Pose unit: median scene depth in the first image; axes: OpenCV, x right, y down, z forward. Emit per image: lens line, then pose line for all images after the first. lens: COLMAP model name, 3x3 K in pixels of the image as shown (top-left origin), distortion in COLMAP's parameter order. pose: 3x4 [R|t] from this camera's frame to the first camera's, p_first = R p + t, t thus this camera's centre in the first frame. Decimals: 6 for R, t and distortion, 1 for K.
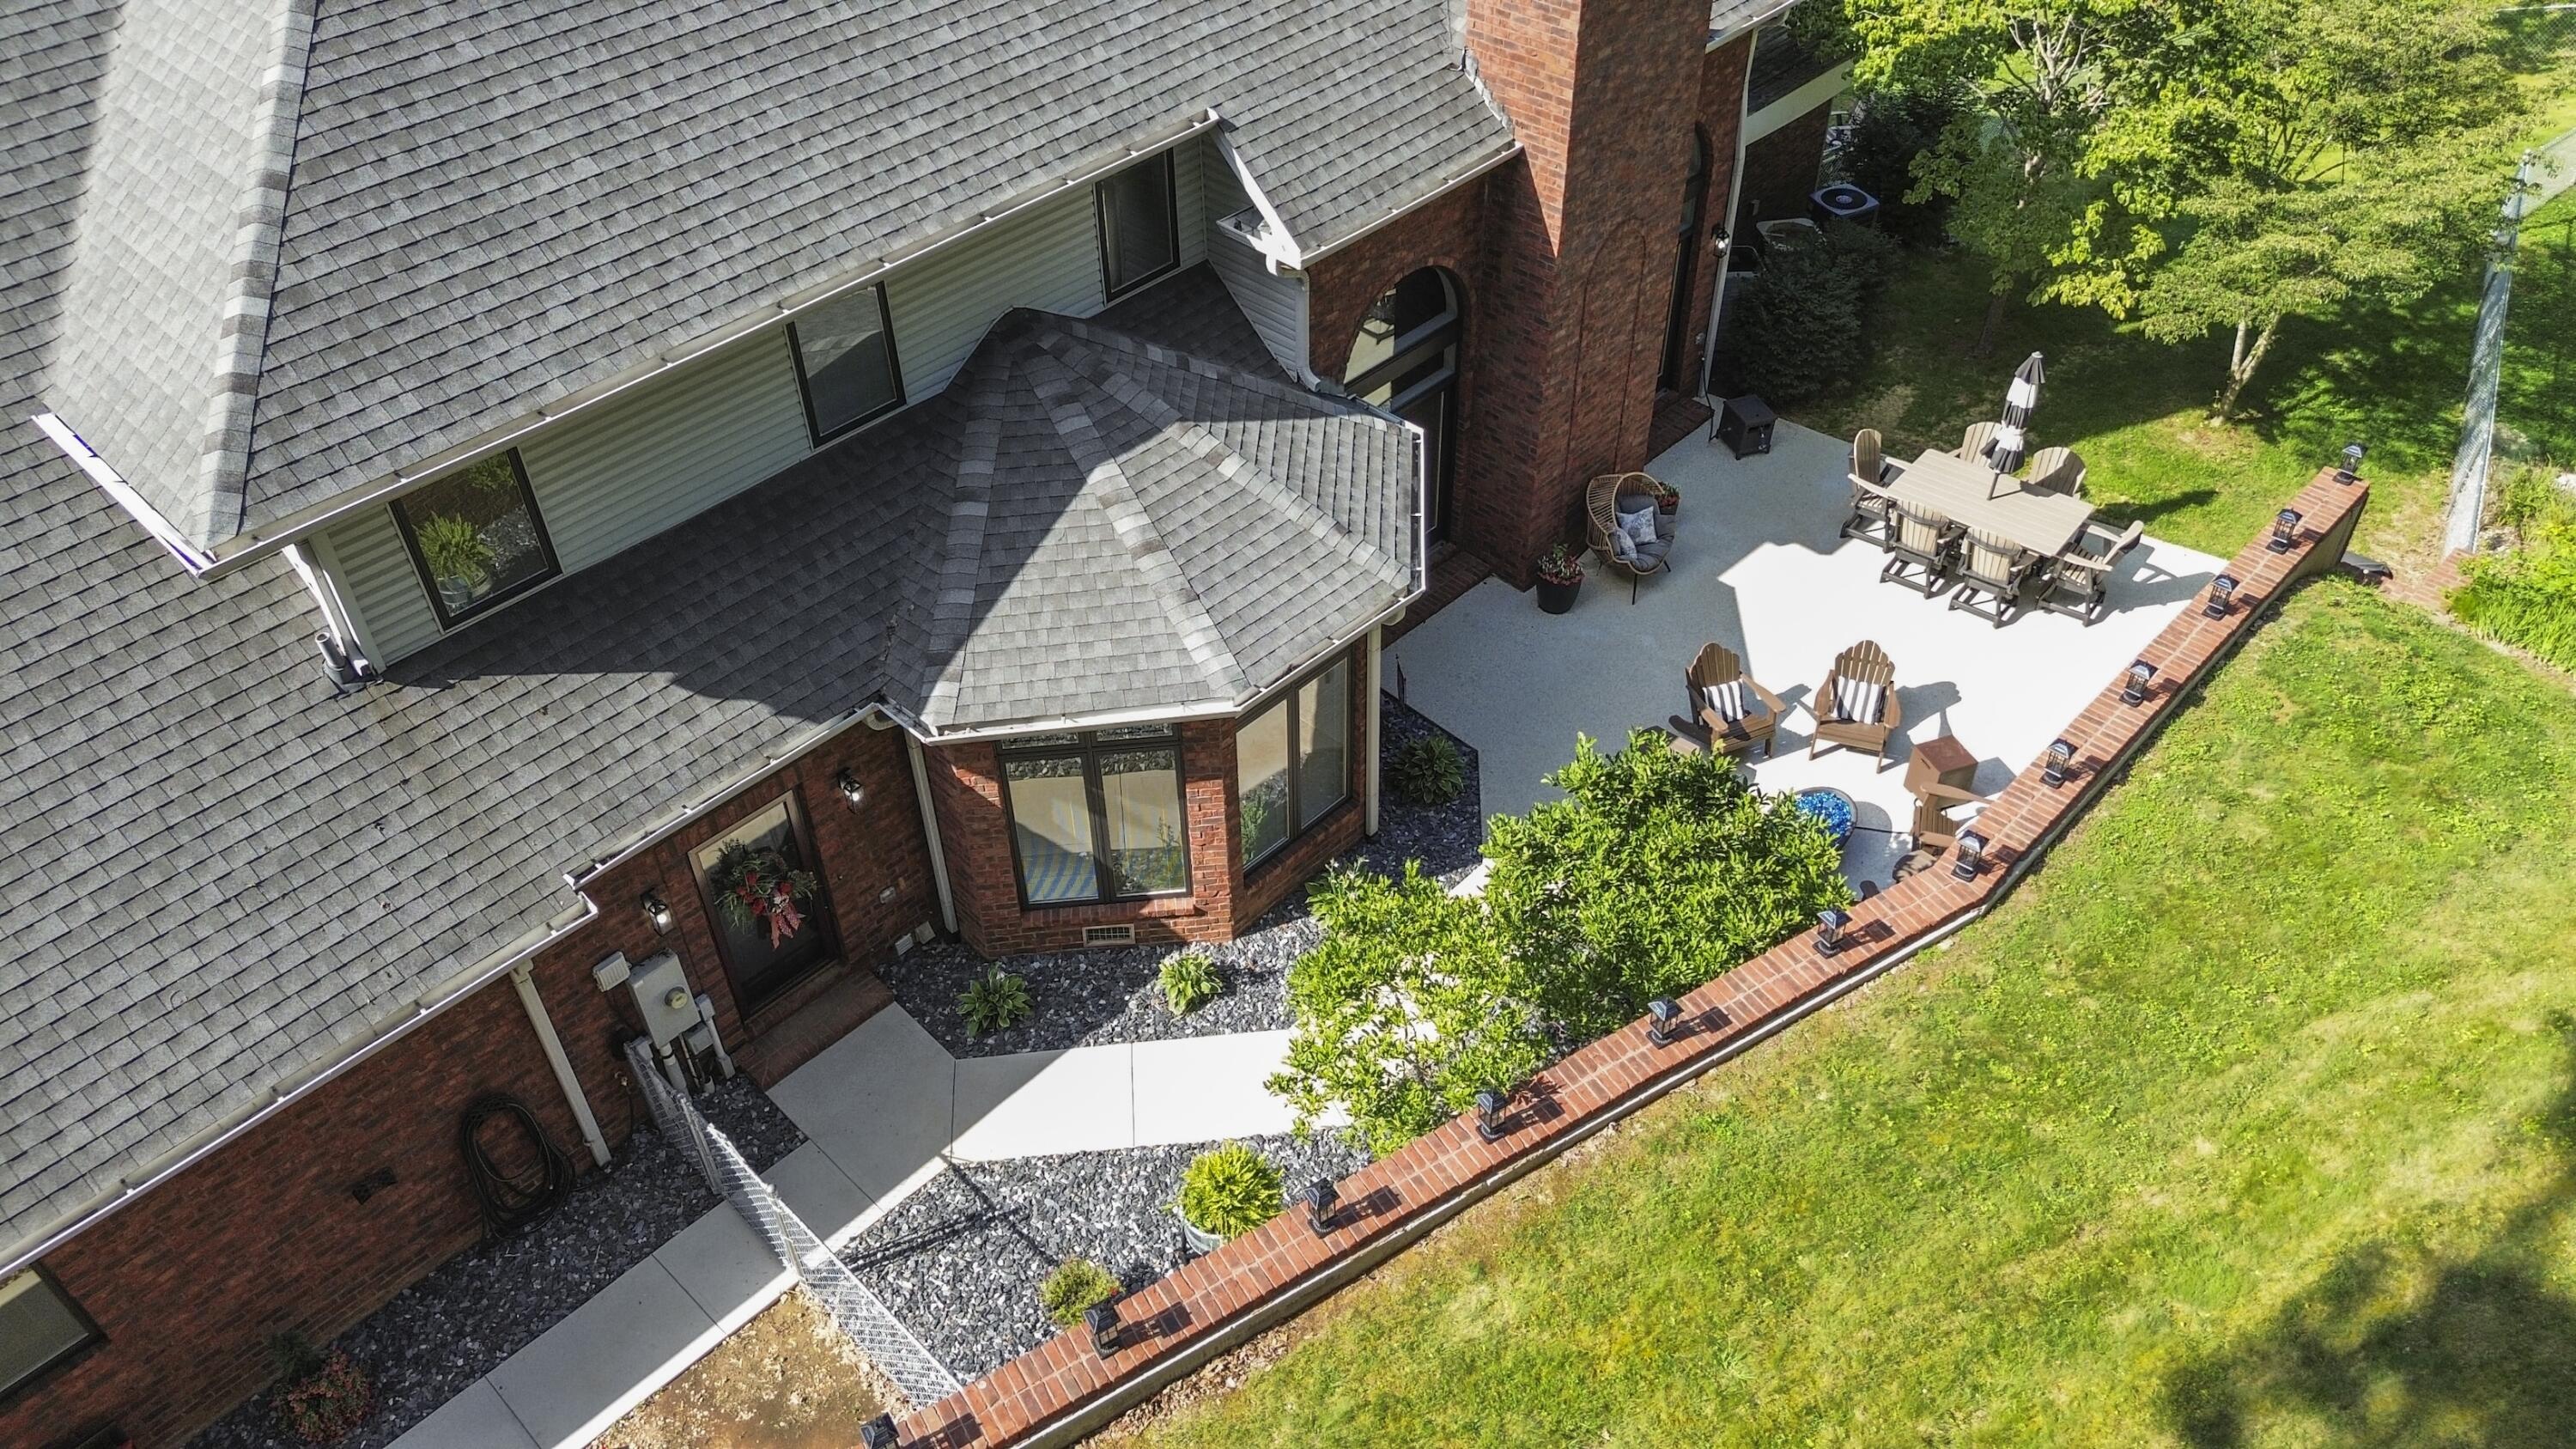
lens RADIAL K [[1870.8, 0, 1338.8], [0, 1870.8, 744.9], [0, 0, 1]] dist [0.047066, -0.046688]
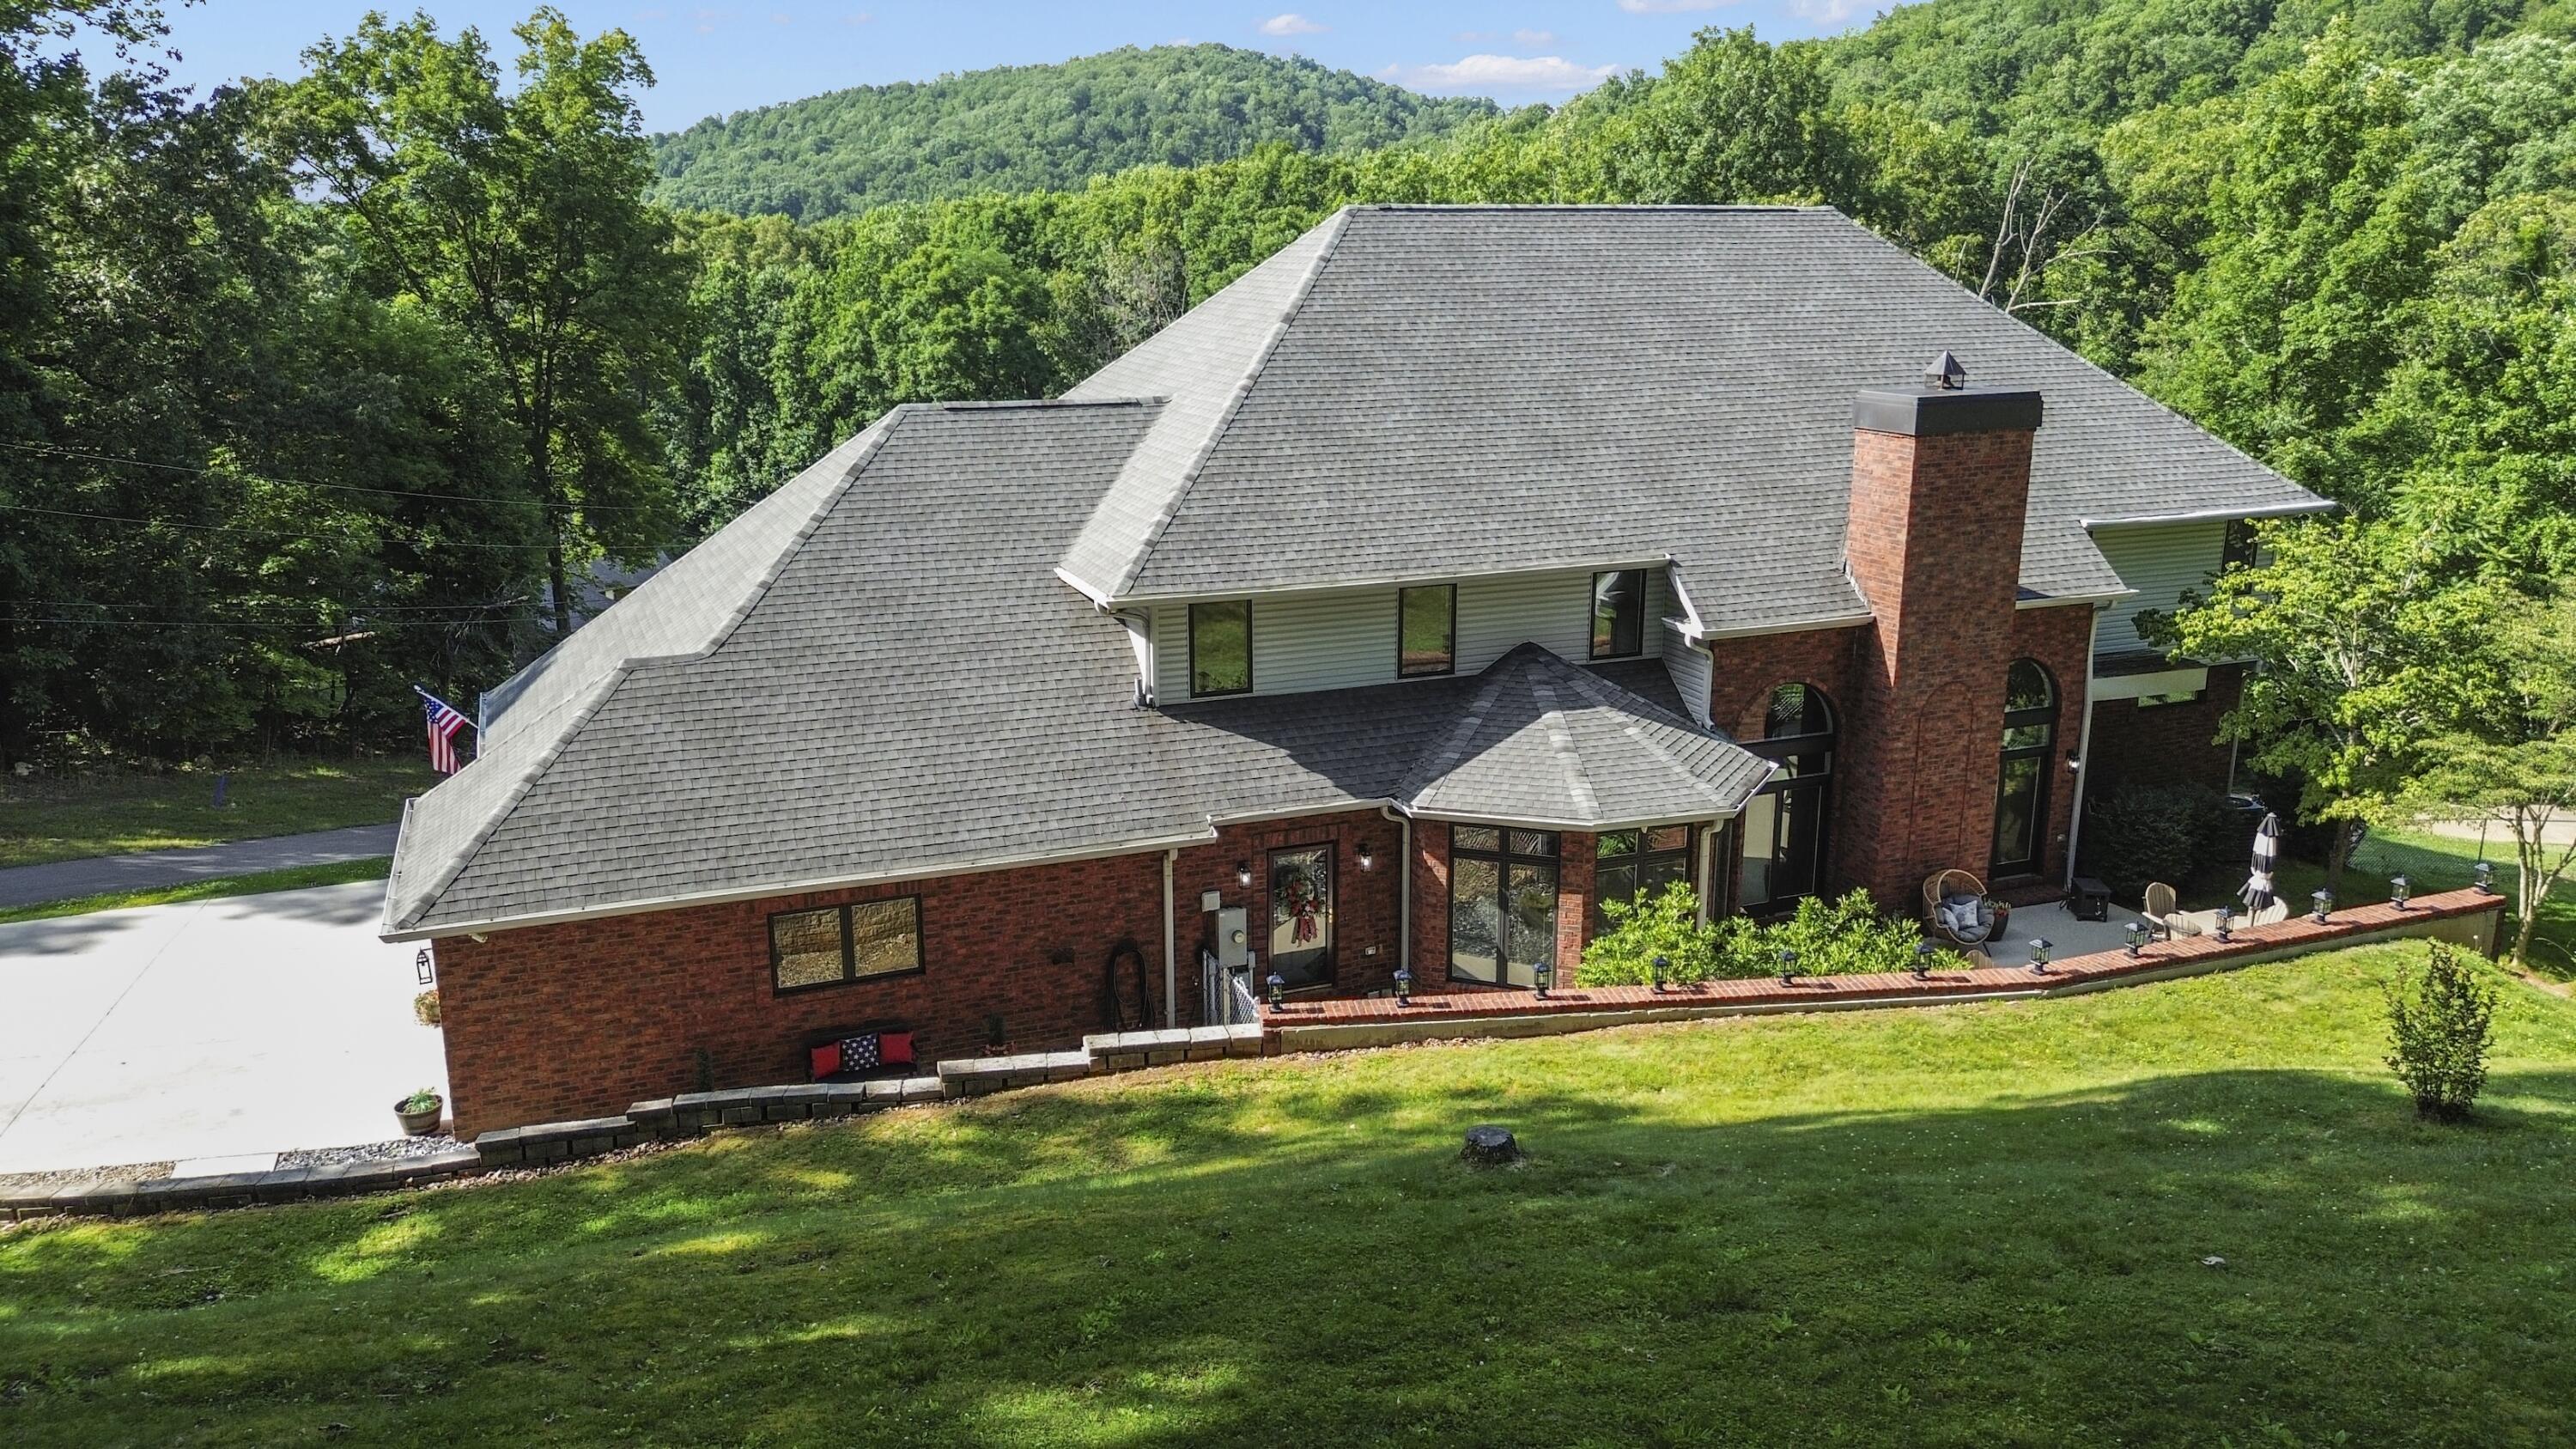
lens RADIAL K [[1870.8, 0, 1280.8], [0, 1870.8, 698.1], [0, 0, 1]] dist [0.047066, -0.046688]
pose [[0.904566, 0.107559, -0.412542, 0.359199], [-0.288827, 0.866364, -0.407421, 0.621086], [0.313590, 0.487693, 0.814750, -0.478635]]
